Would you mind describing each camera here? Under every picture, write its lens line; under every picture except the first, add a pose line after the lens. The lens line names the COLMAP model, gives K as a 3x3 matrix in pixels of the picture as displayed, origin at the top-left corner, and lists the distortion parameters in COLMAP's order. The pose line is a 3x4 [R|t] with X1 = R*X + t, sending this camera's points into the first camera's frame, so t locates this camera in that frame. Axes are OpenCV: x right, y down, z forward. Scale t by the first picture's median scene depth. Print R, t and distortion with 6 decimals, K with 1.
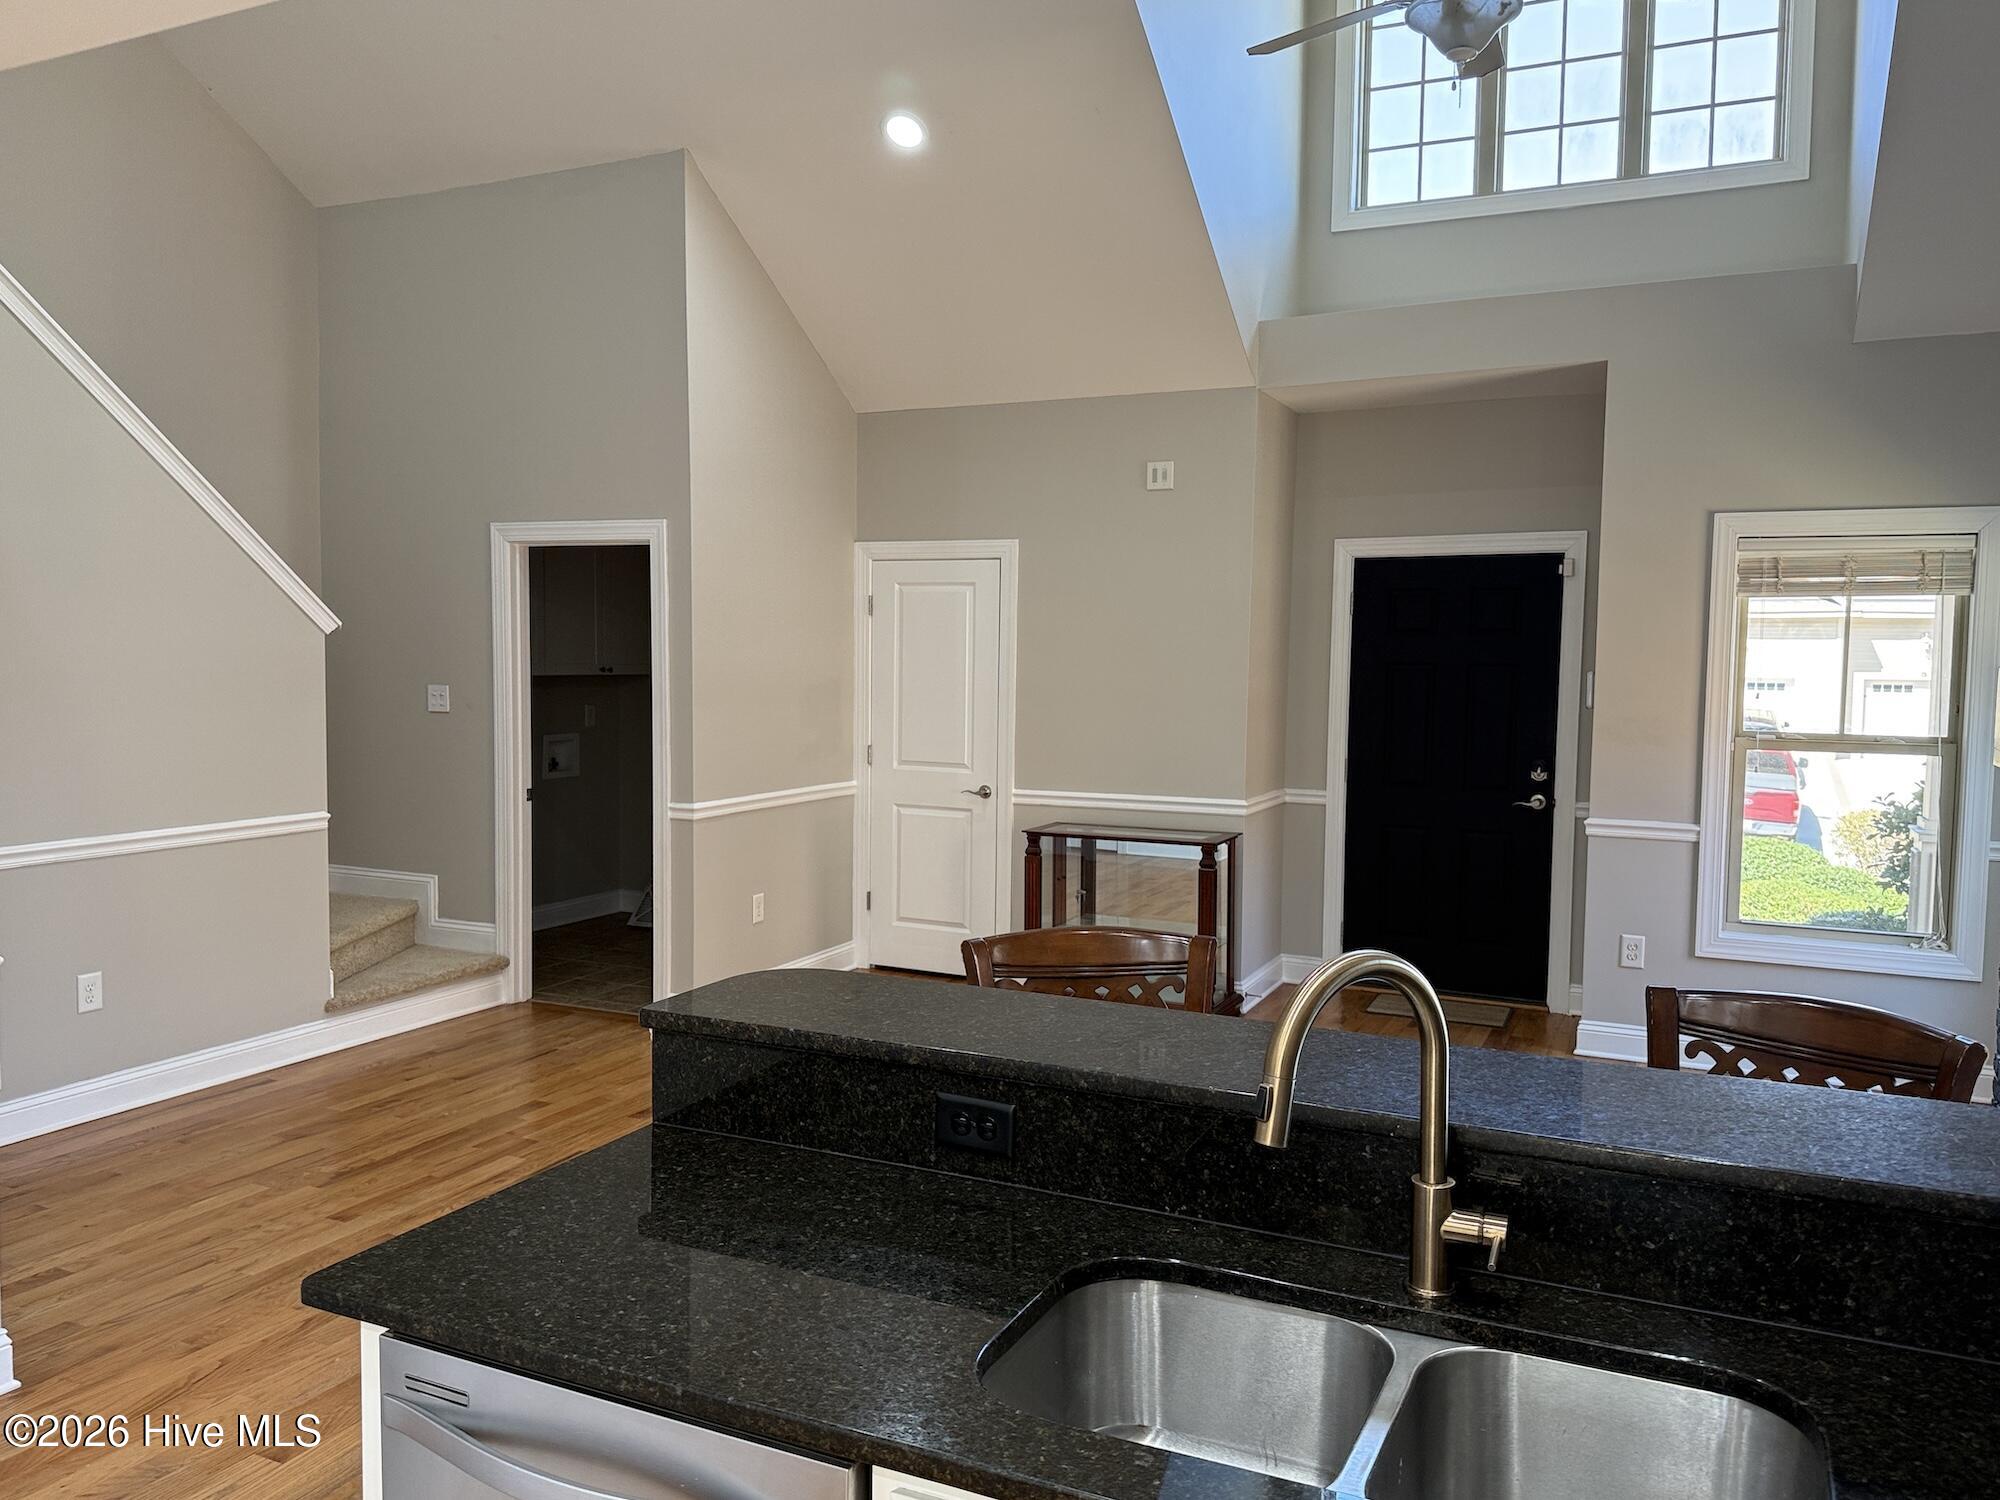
lens RADIAL K [[1462.4, 0, 993.4], [0, 1462.4, 740.2], [0, 0, 1]] dist [0.052255, -0.049739]
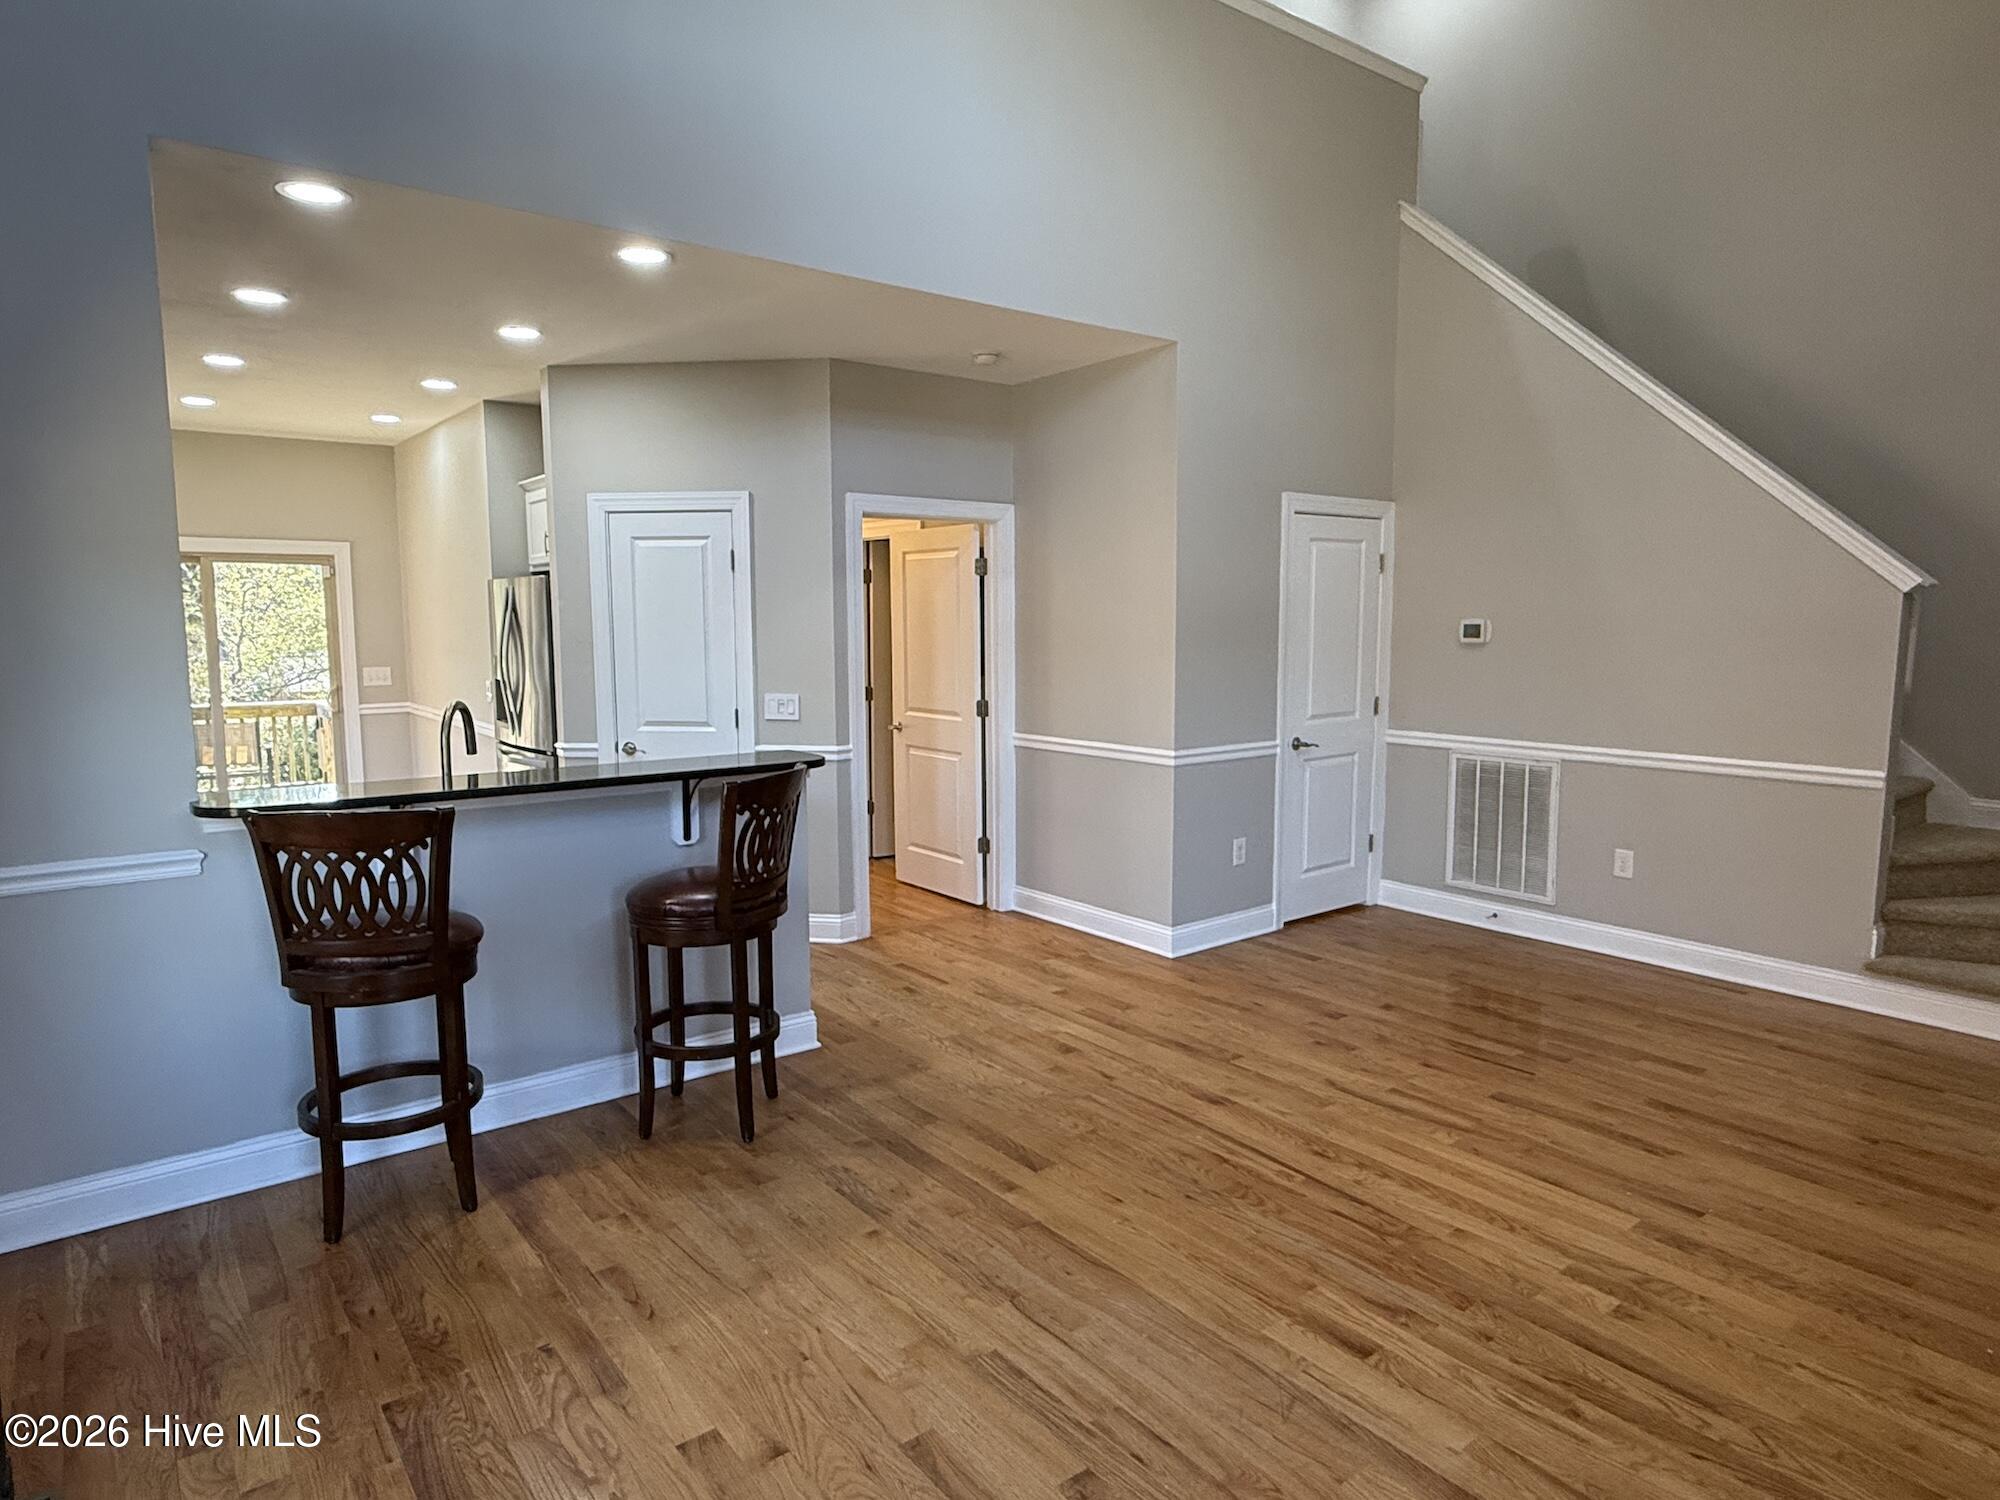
lens RADIAL K [[1188.3, 0, 1003.9], [0, 1188.3, 749.6], [0, 0, 1]] dist [0.002671, 0.001868]
pose [[-0.435888, 0.090590, -0.895430, 0.465696], [-0.056338, 0.990224, 0.127606, -0.031523], [0.898236, 0.106069, -0.426523, 0.724962]]
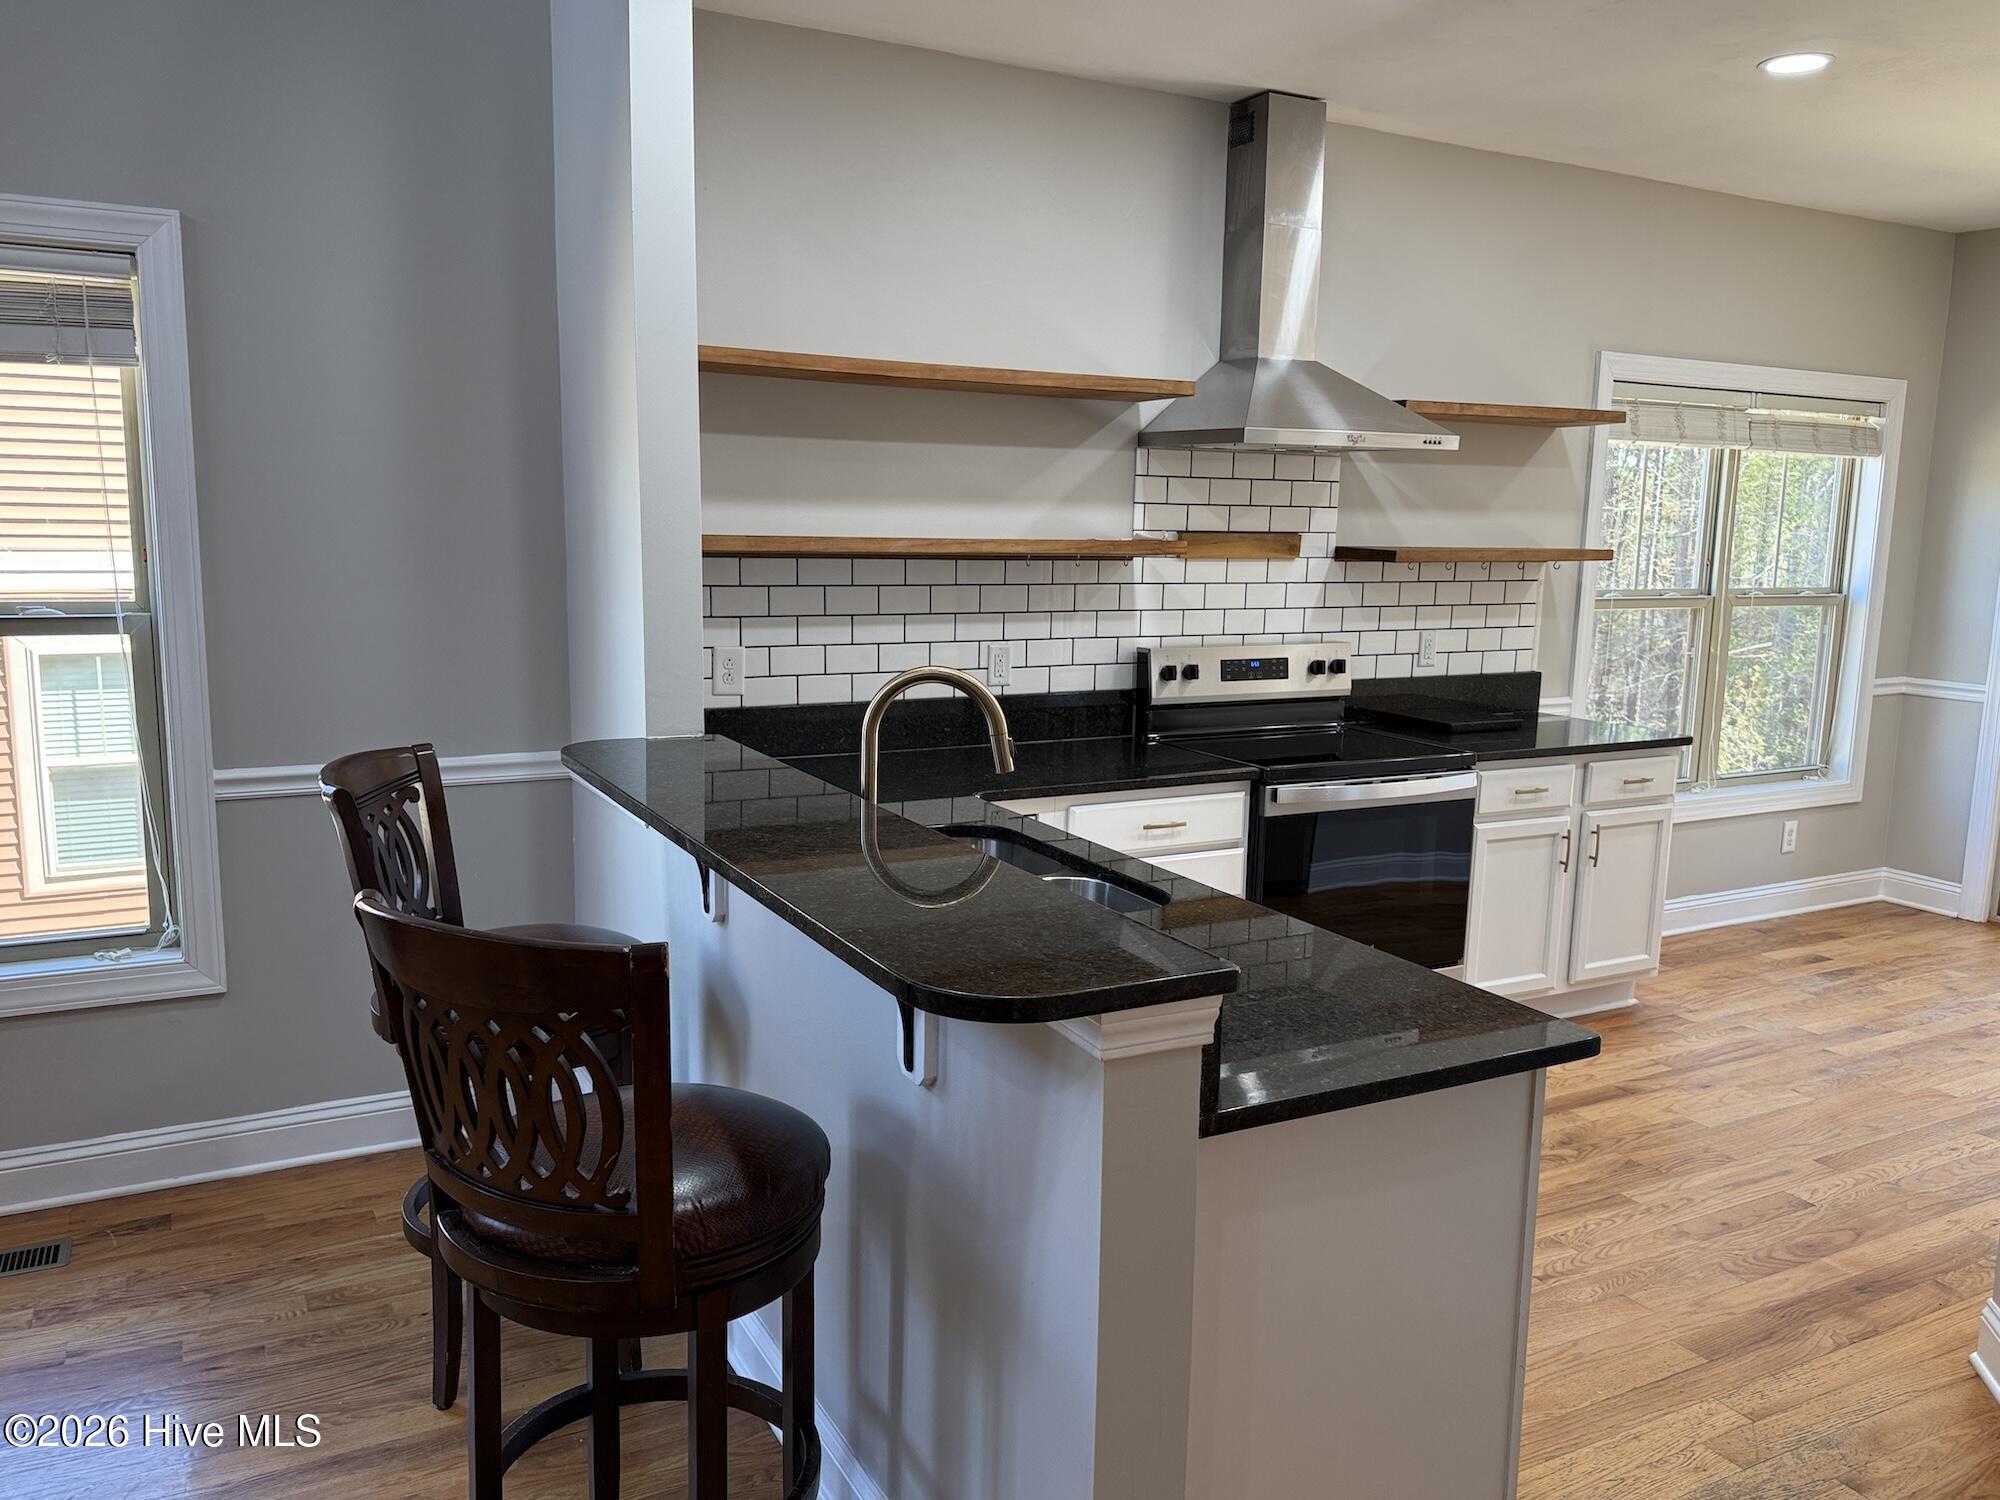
lens RADIAL K [[1462.4, 0, 1004.4], [0, 1462.4, 764.6], [0, 0, 1]] dist [0.052255, -0.049739]
pose [[-0.805708, -0.128511, 0.578204, -0.186848], [0.006912, 0.974073, 0.226128, -0.031023], [-0.592273, 0.186189, -0.783930, 0.533686]]
